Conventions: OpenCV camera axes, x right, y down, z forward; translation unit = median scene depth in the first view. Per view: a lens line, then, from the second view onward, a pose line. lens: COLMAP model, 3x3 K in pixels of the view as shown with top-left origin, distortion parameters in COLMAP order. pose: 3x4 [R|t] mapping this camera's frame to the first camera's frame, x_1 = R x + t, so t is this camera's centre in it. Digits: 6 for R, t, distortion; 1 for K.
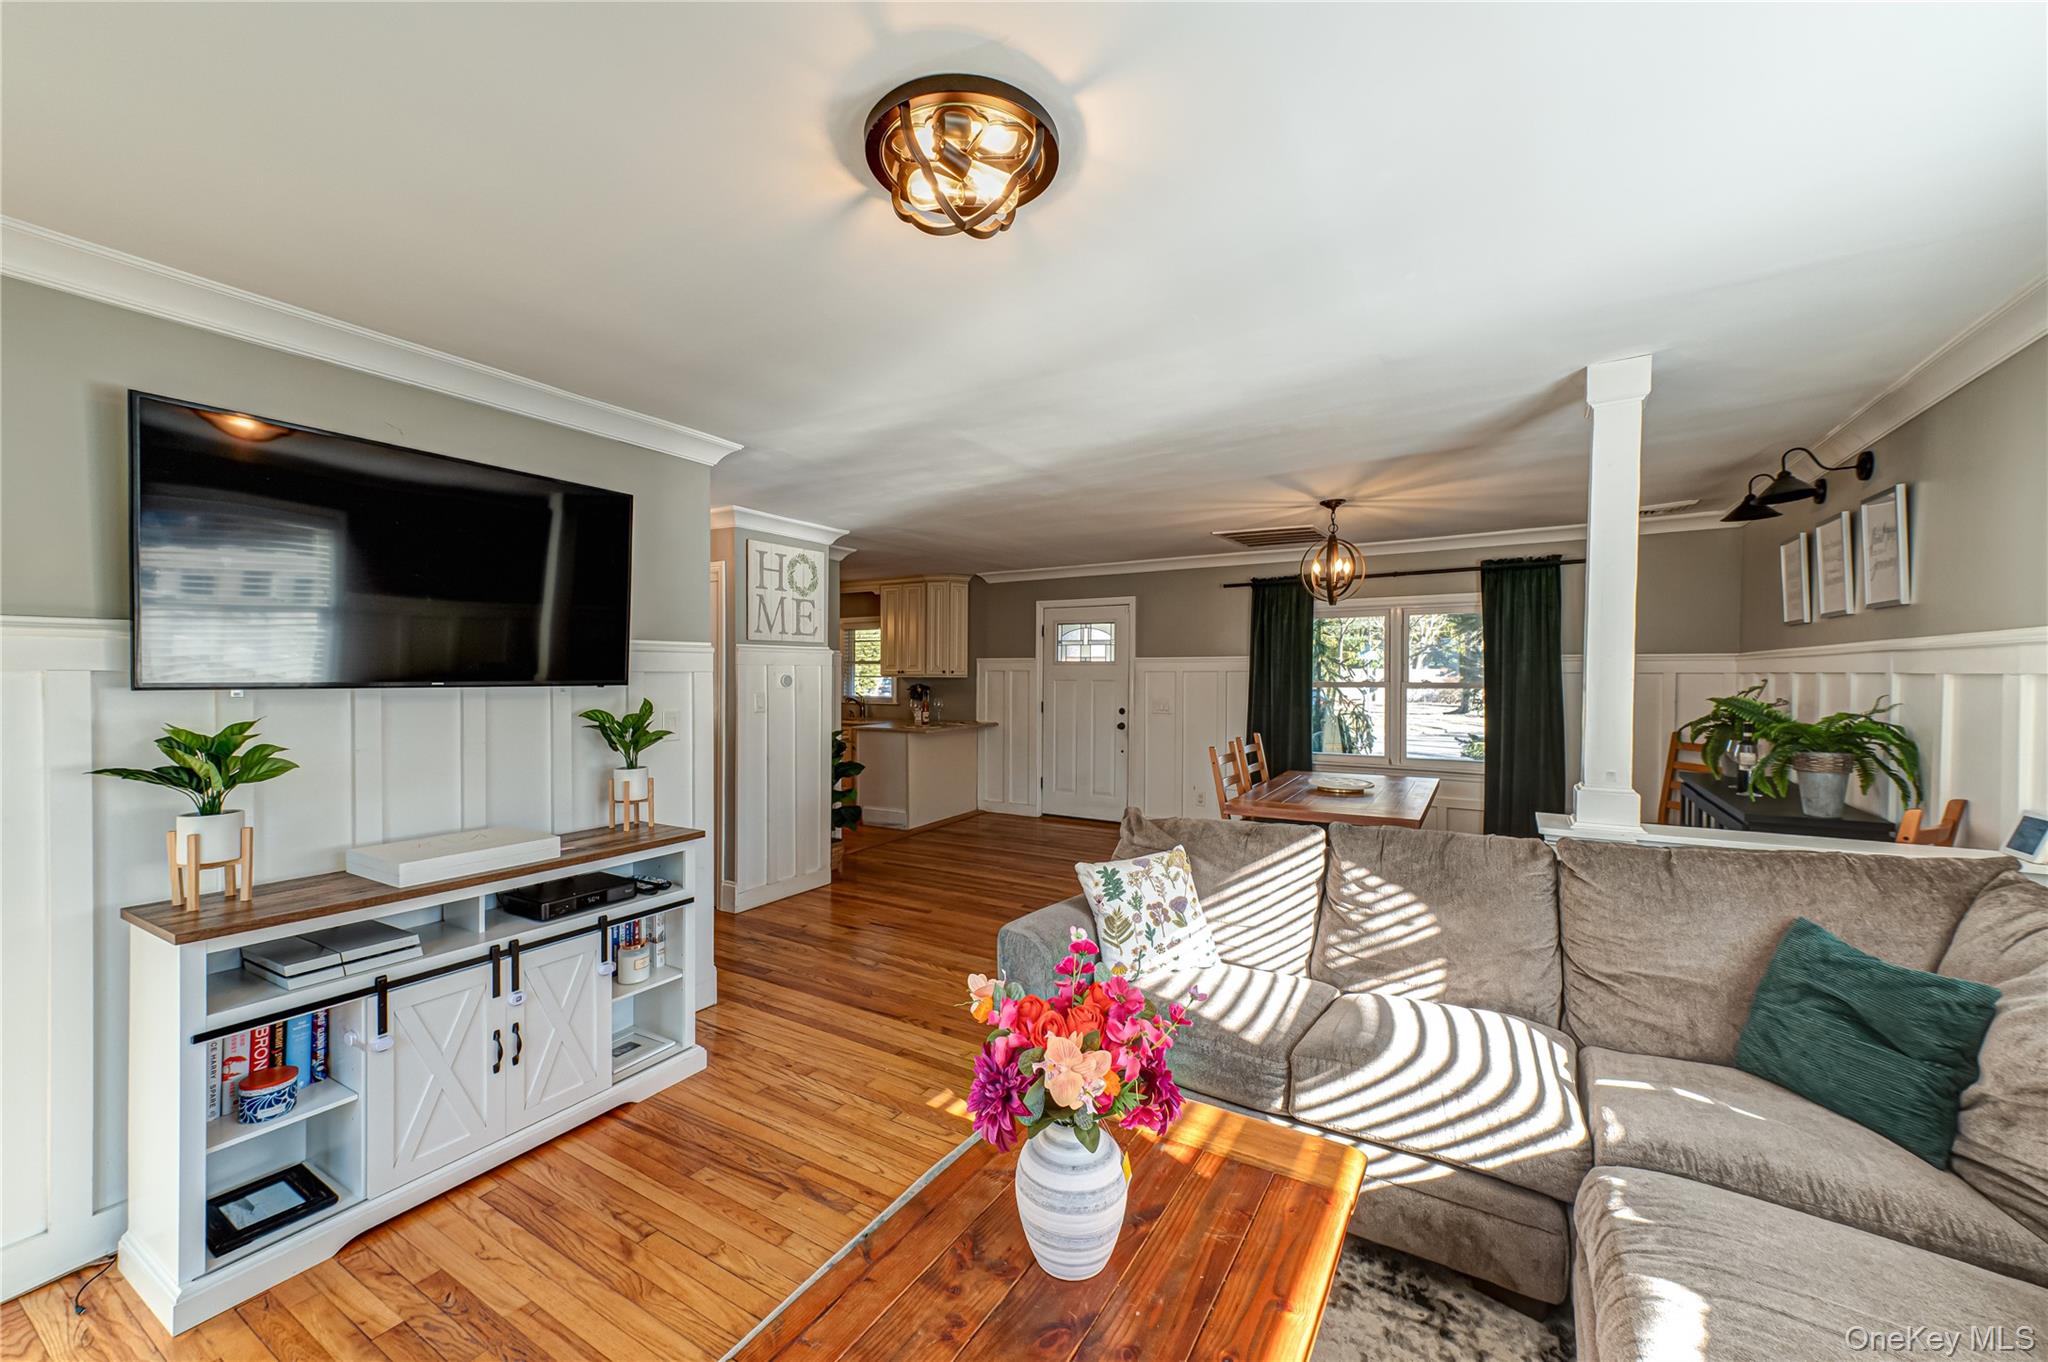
lens RADIAL K [[787.3, 0, 1029.1], [0, 787.3, 687.7], [0, 0, 1]] dist [0.015720, -0.000736]
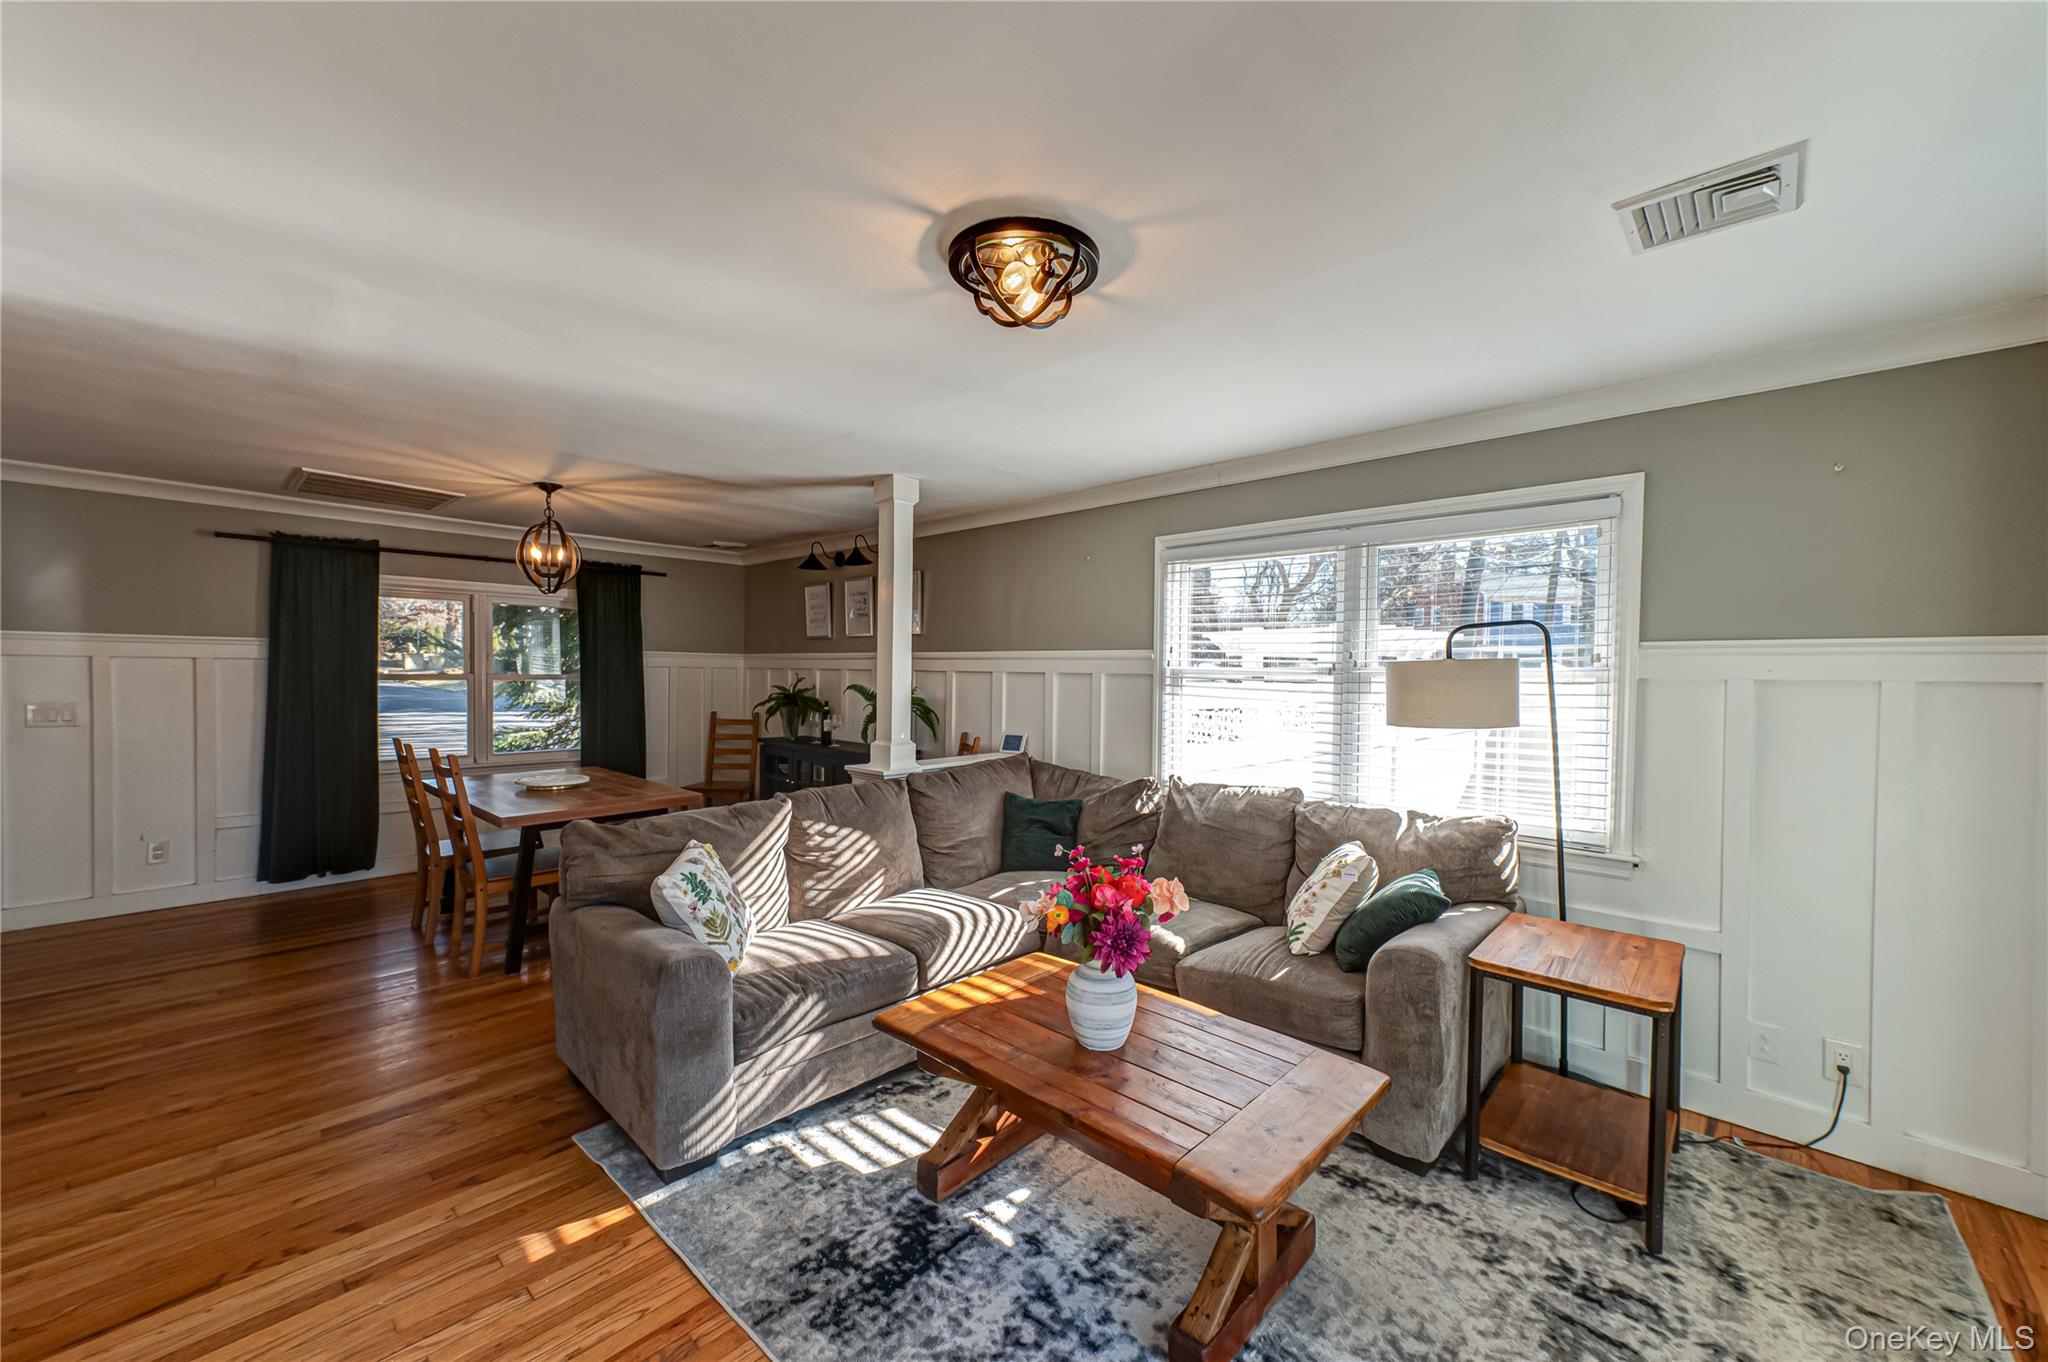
lens RADIAL K [[787.3, 0, 1029.9], [0, 787.3, 686.3], [0, 0, 1]] dist [0.015720, -0.000736]
pose [[0.198515, -0.014320, 0.979993, -0.745002], [0.003847, 0.999897, 0.013832, -0.006499], [-0.980090, 0.001024, 0.198550, 0.410713]]
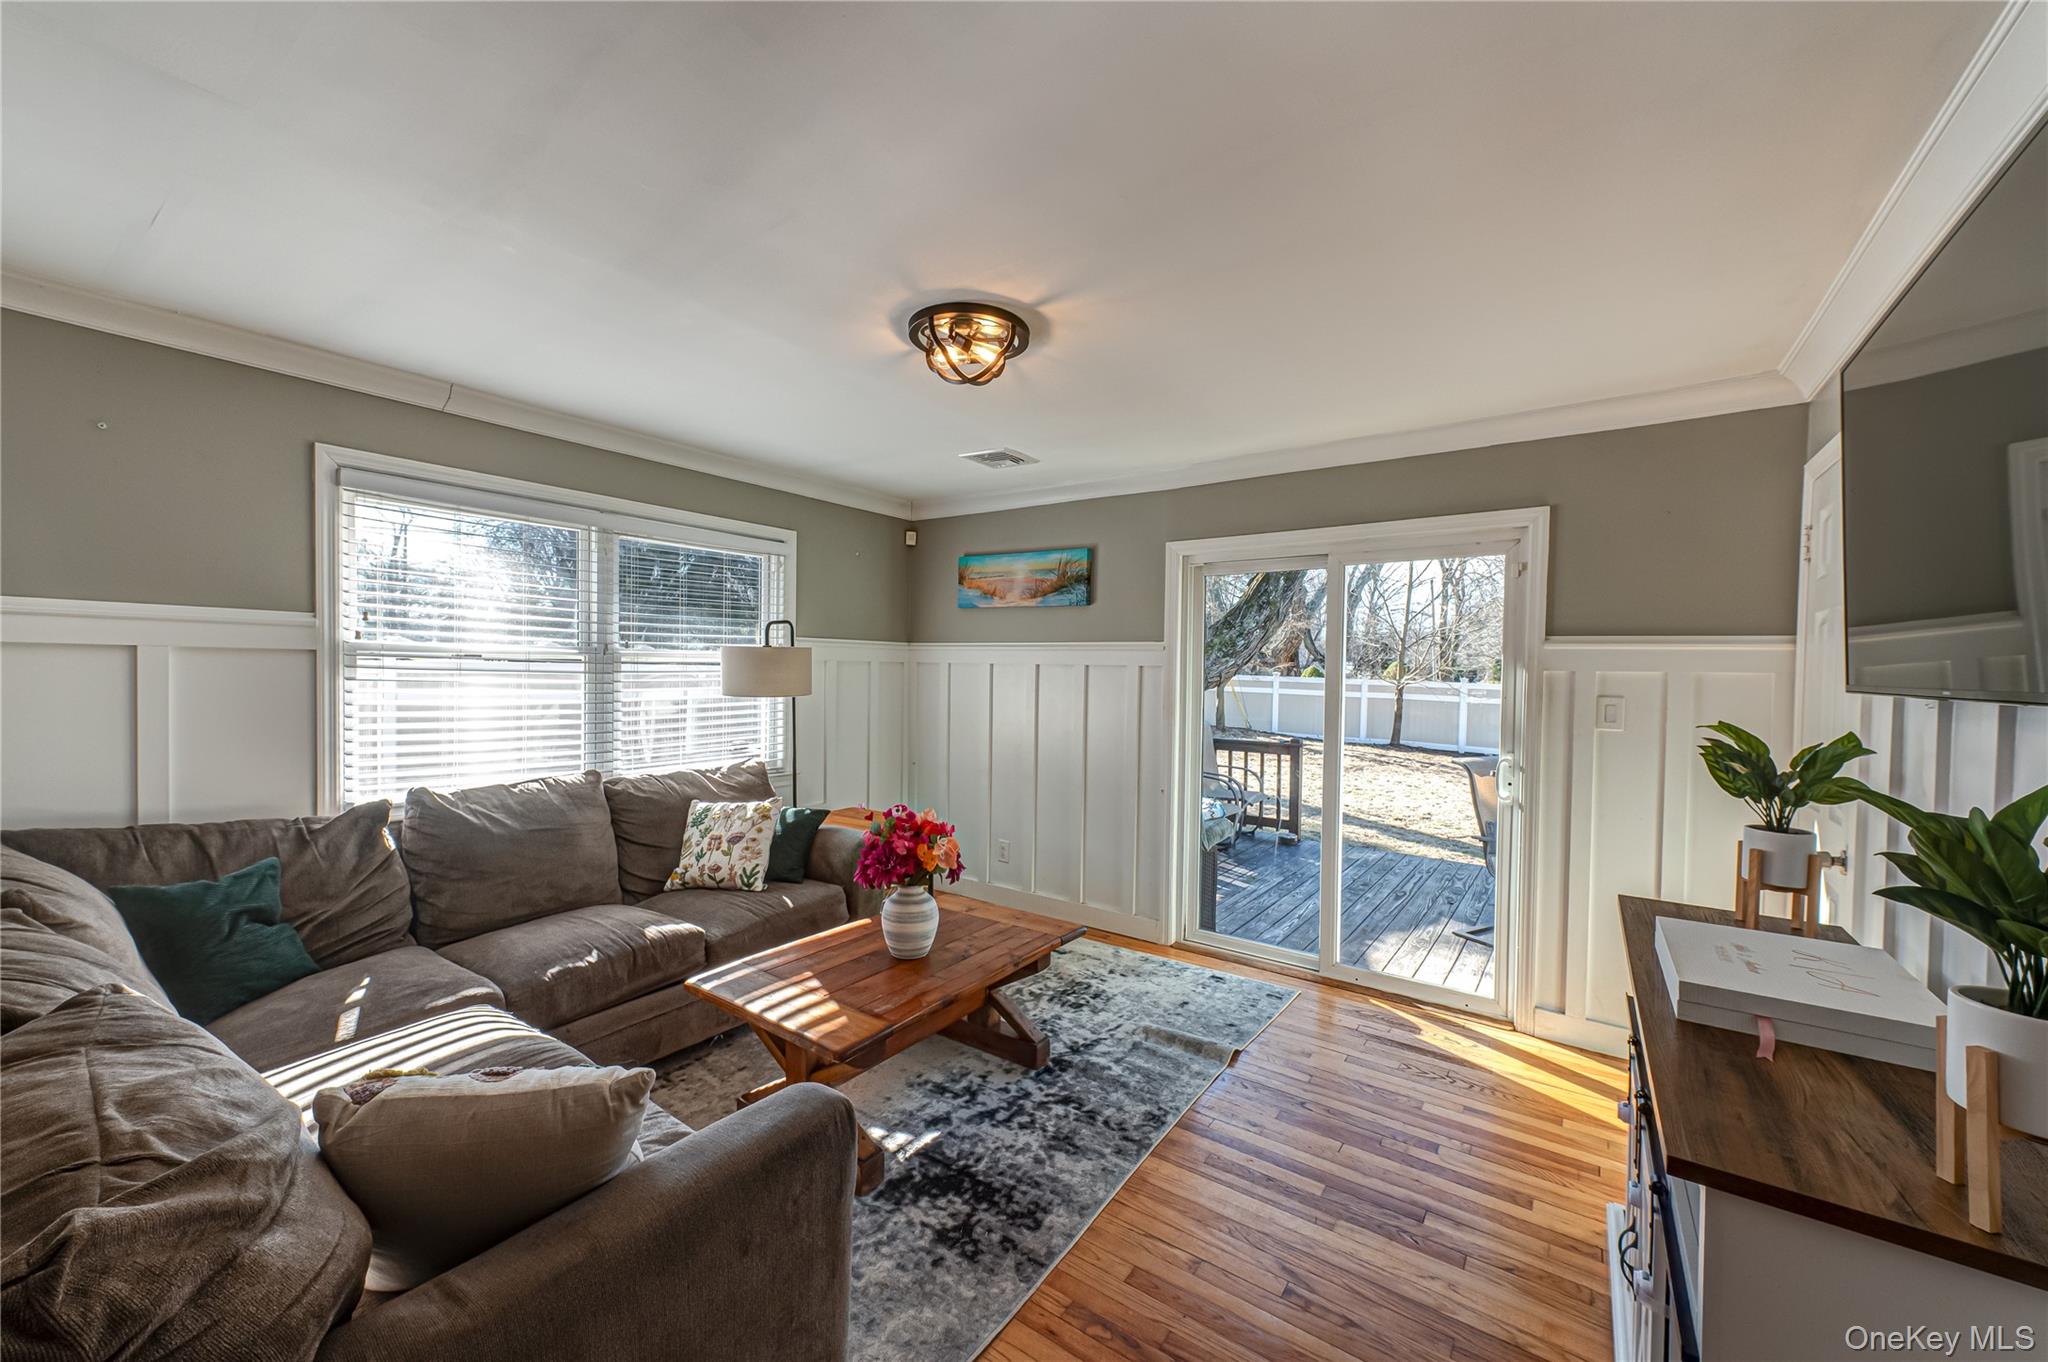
lens RADIAL K [[787.3, 0, 1030.8], [0, 787.3, 686.8], [0, 0, 1]] dist [0.015720, -0.000736]
pose [[-0.997593, -0.019701, 0.066477, -0.183017], [-0.017091, 0.999069, 0.039603, -0.016826], [-0.067195, 0.038371, -0.997002, 1.445012]]
